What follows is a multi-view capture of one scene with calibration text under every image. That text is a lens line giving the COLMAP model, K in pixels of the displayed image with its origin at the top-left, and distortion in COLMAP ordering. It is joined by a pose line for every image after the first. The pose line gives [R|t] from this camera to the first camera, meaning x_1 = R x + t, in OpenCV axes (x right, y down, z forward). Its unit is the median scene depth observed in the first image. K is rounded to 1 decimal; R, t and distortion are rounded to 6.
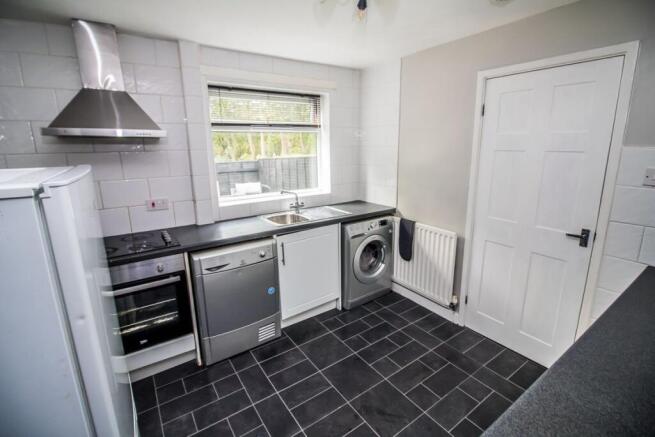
lens RADIAL K [[307.1, 0, 331.4], [0, 307.1, 215.5], [0, 0, 1]] dist [-0.004262, -0.001394]
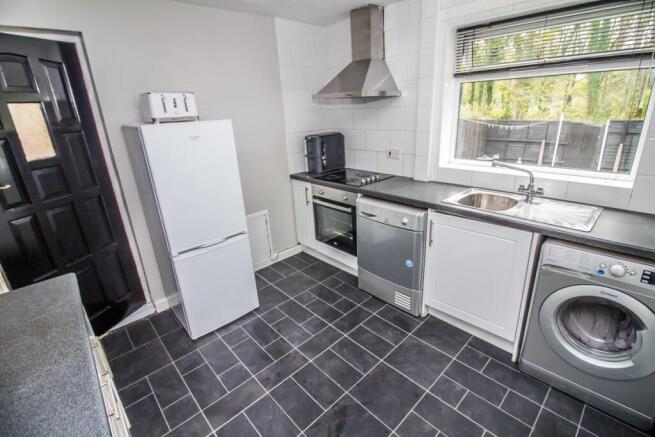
lens RADIAL K [[307.1, 0, 330.4], [0, 307.1, 214.5], [0, 0, 1]] dist [-0.004262, -0.001394]
pose [[0.131662, 0.333165, -0.933630, 0.597605], [-0.179715, 0.934245, 0.308041, -0.139545], [0.974868, 0.127230, 0.182879, 0.578398]]
